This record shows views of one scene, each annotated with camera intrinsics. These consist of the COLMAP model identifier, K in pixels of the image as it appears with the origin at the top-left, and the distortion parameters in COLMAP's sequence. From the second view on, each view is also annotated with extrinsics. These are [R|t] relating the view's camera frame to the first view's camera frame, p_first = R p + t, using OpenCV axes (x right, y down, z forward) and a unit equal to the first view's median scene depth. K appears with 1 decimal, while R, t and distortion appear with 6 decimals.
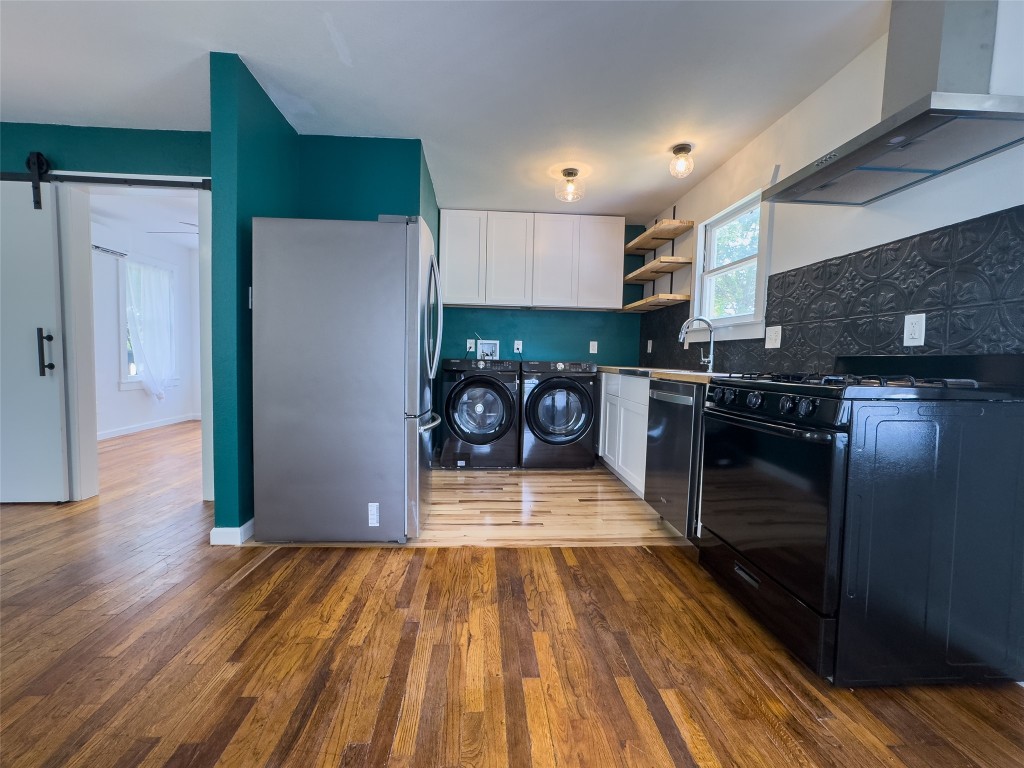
lens RADIAL K [[458.8, 0, 513.2], [0, 458.8, 378.8], [0, 0, 1]] dist [-0.050739, 0.029280]
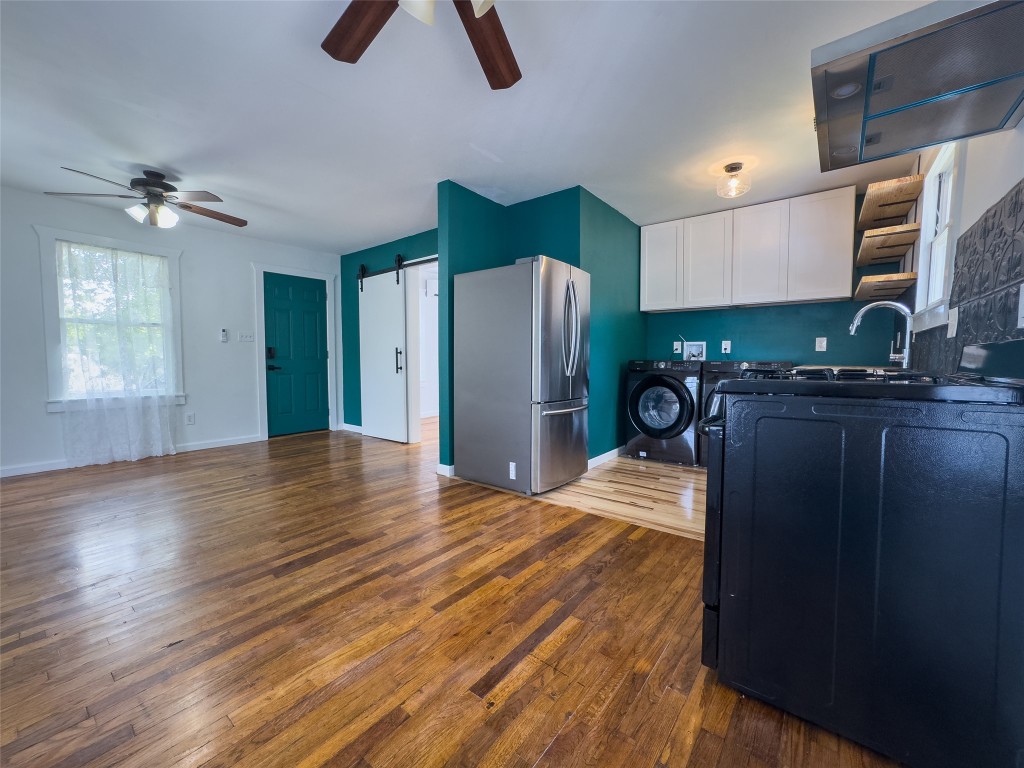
lens RADIAL K [[458.8, 0, 513.2], [0, 458.8, 378.8], [0, 0, 1]] dist [-0.050739, 0.029280]
pose [[0.717301, 0.009826, -0.696694, 0.663201], [-0.016347, 0.999863, -0.002729, 0.015266], [0.696572, 0.013347, 0.717363, -0.026564]]
